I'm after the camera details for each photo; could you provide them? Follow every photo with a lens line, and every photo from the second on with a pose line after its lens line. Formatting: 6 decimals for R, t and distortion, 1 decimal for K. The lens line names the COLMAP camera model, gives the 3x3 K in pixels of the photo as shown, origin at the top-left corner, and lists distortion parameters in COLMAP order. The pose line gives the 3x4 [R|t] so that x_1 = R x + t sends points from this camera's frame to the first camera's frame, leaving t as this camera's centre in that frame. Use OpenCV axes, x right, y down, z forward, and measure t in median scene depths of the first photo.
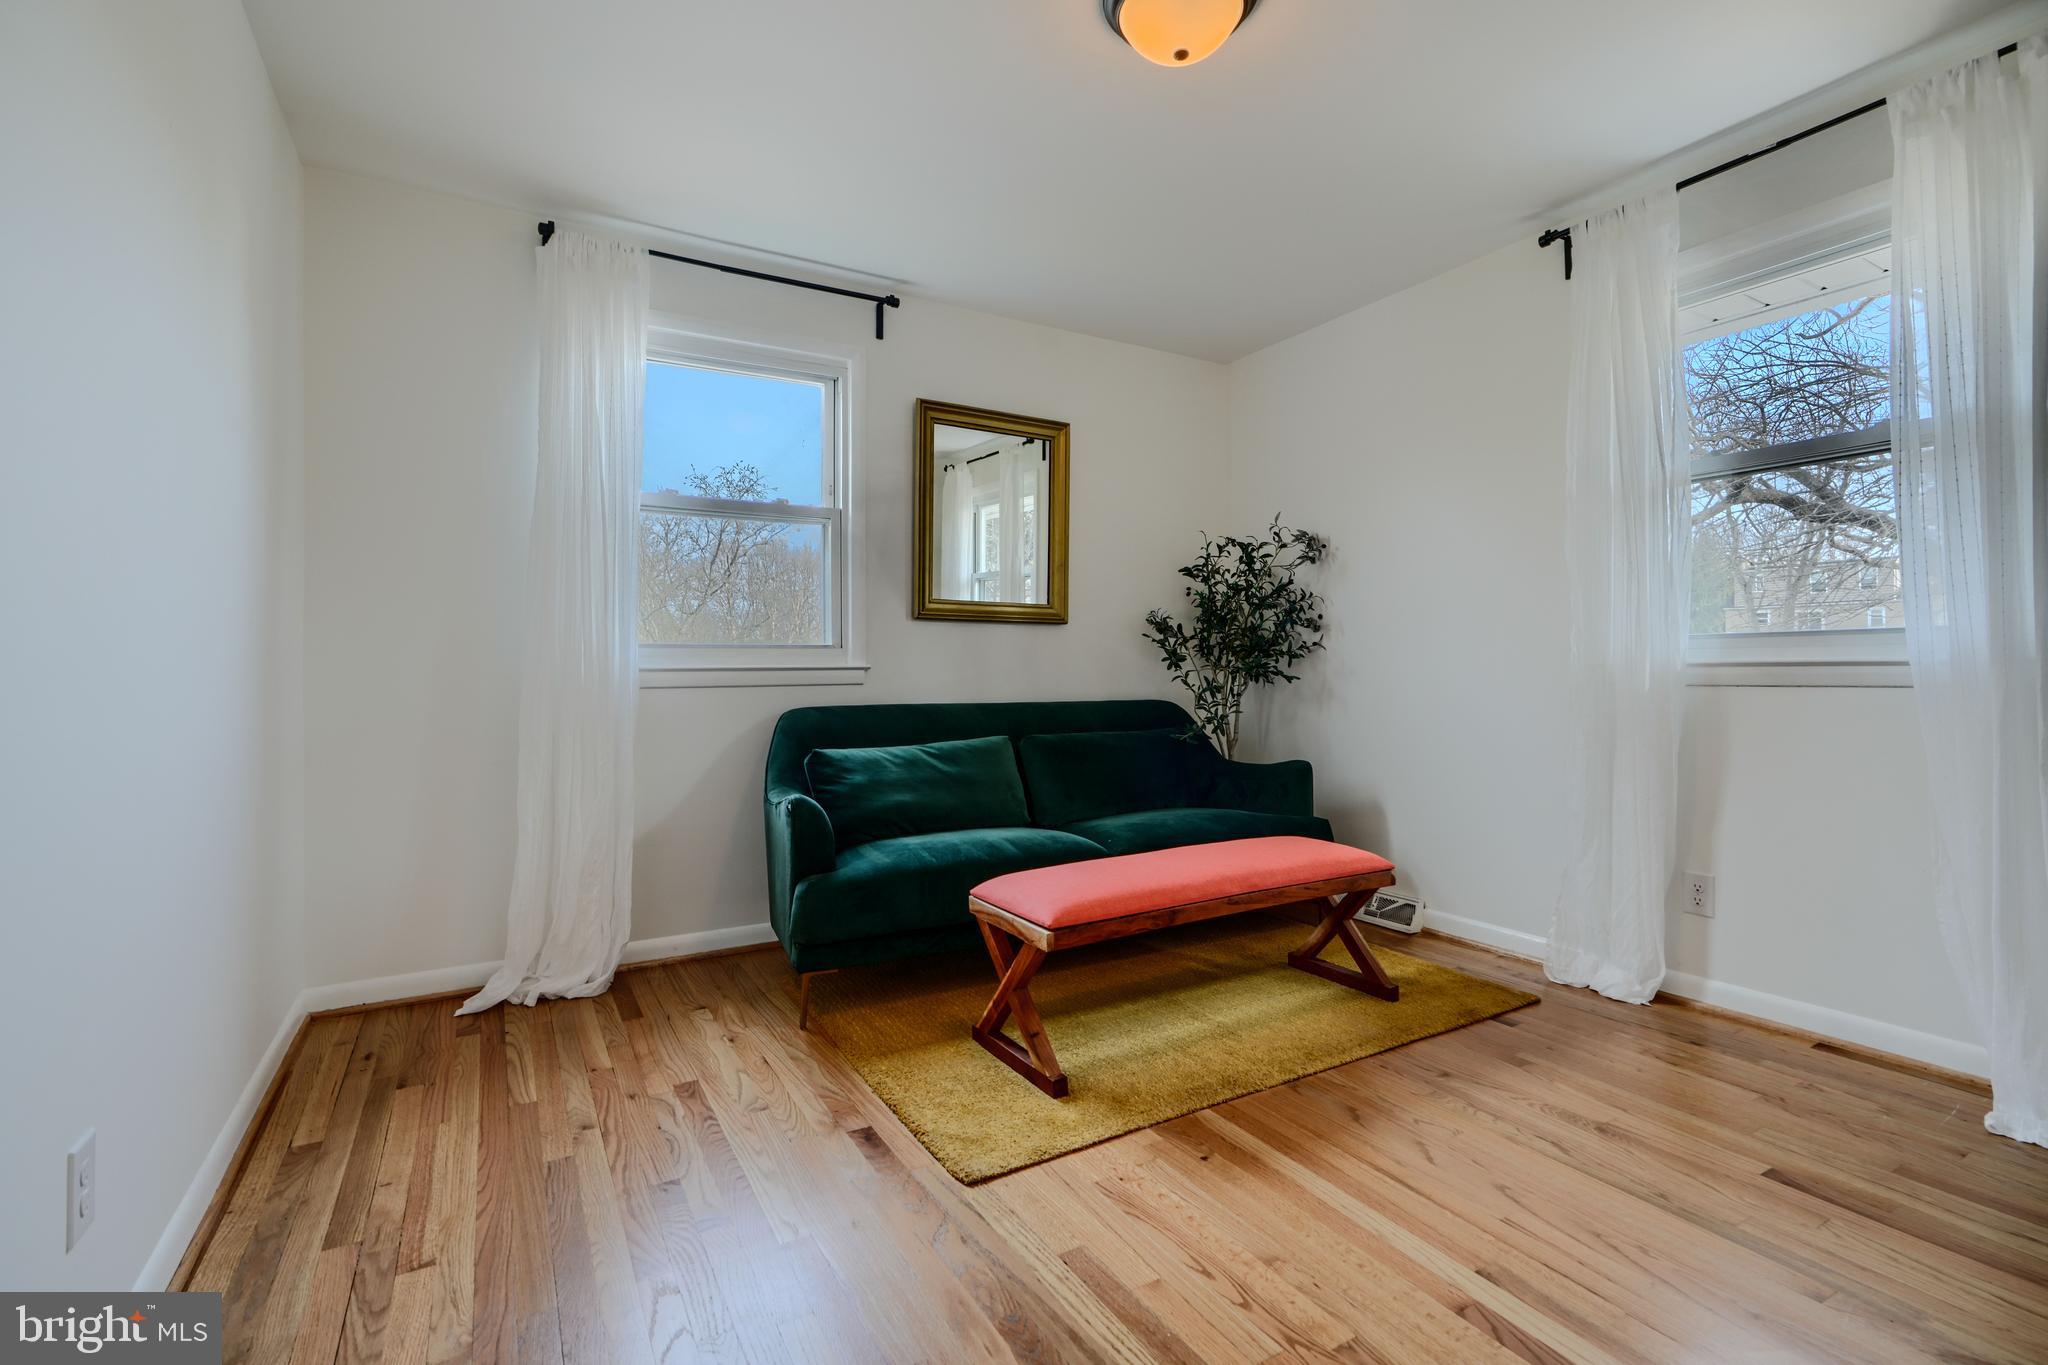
lens RADIAL K [[924.0, 0, 1021.4], [0, 924.0, 681.5], [0, 0, 1]] dist [0.002846, 0.000256]
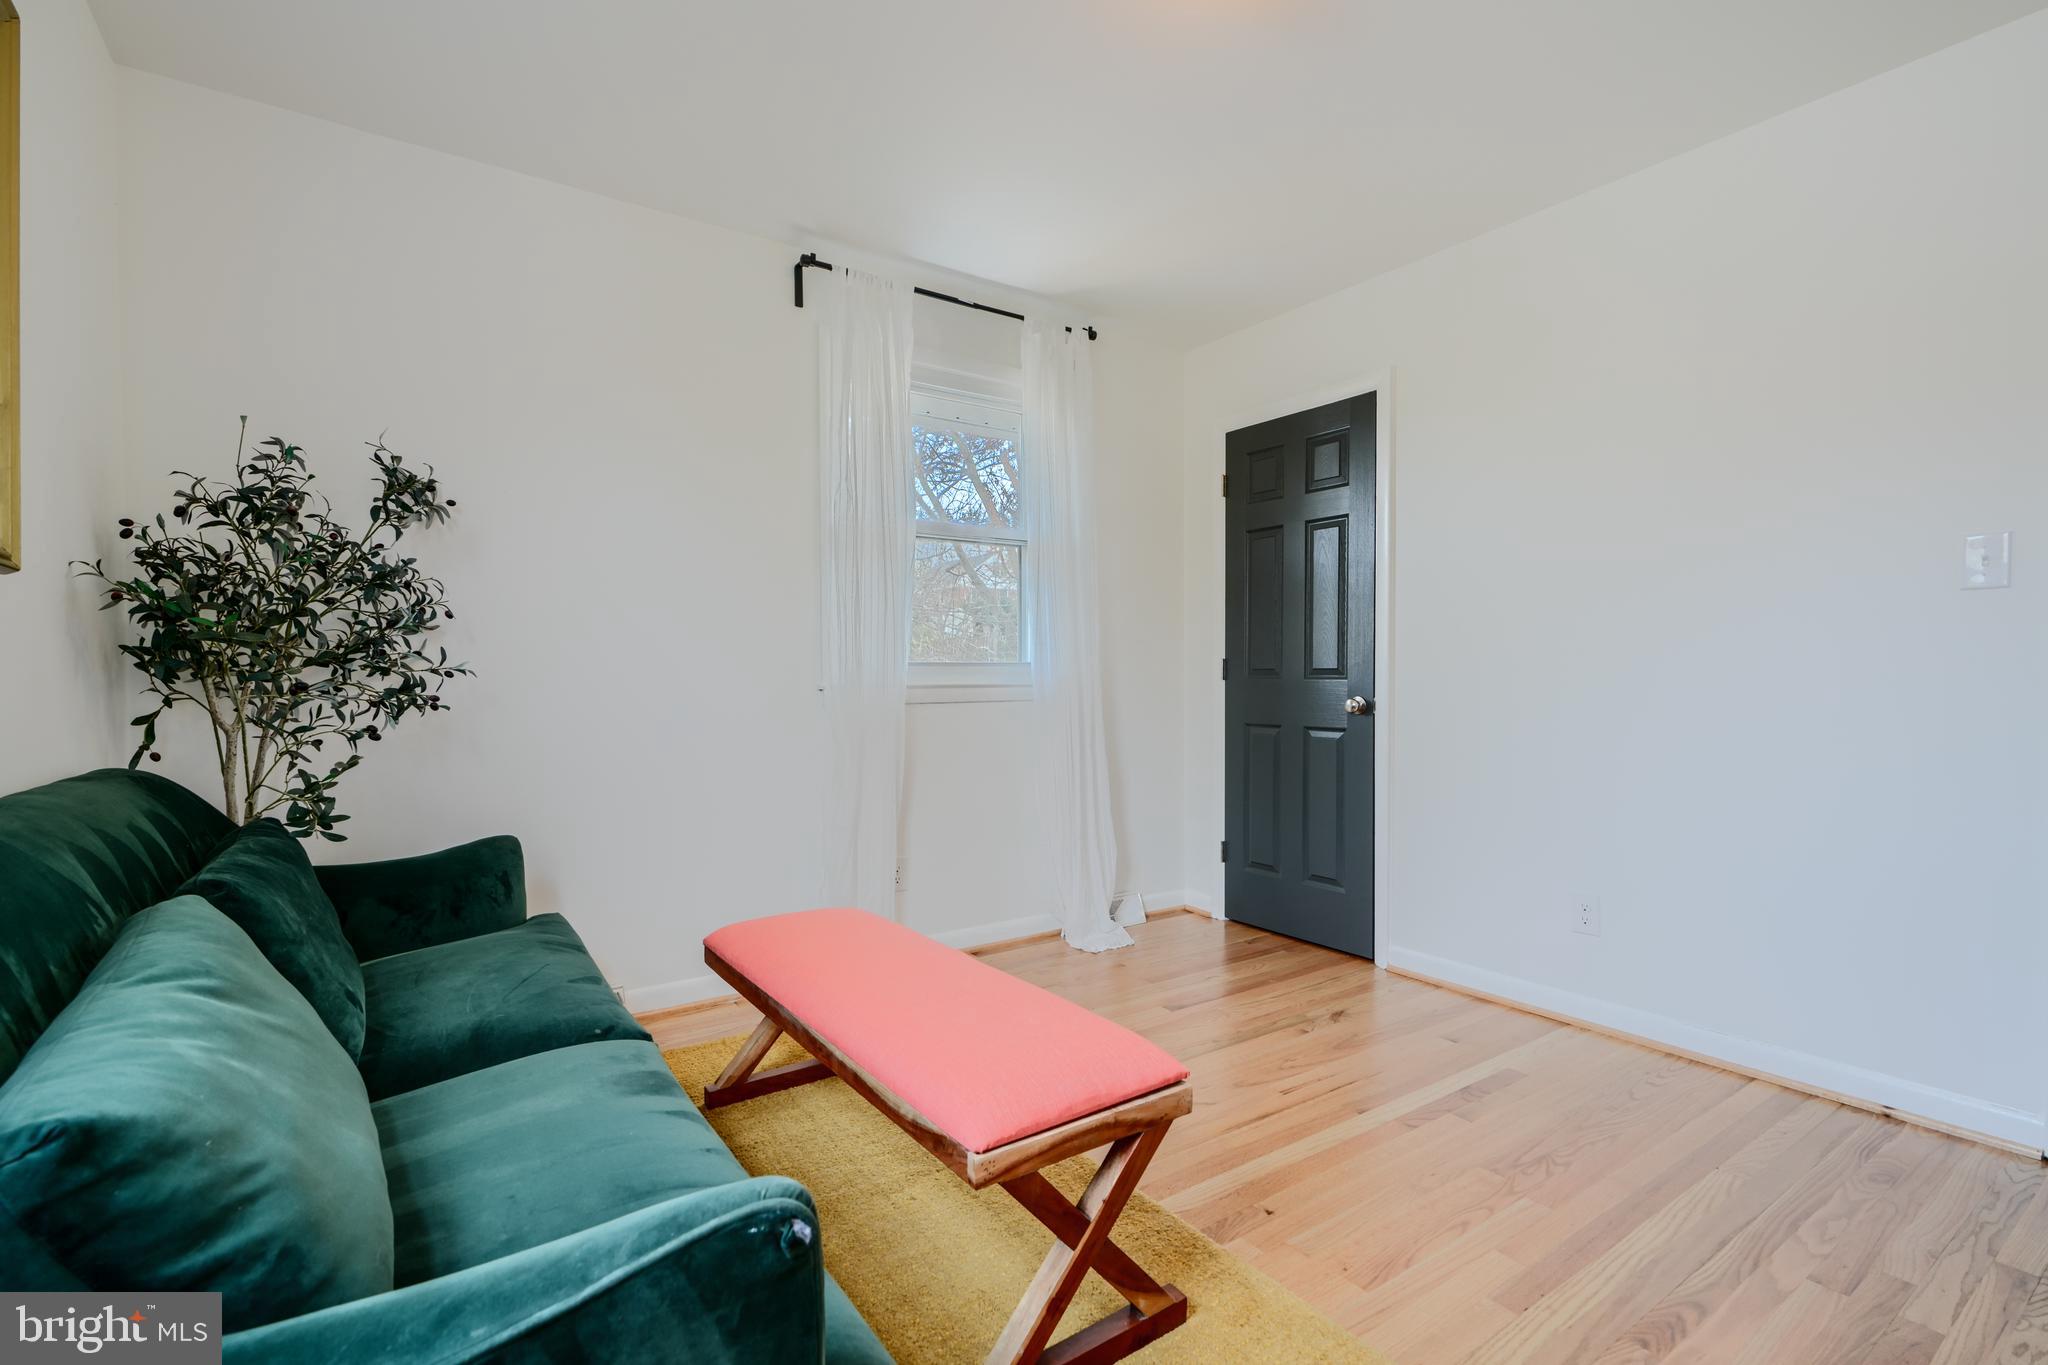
lens RADIAL K [[924.0, 0, 1019.6], [0, 924.0, 678.8], [0, 0, 1]] dist [0.002846, 0.000256]
pose [[-0.078183, 0.002555, 0.996936, -0.834085], [0.009273, 0.999955, -0.001836, -0.041190], [-0.996896, 0.009101, -0.078204, 1.500887]]
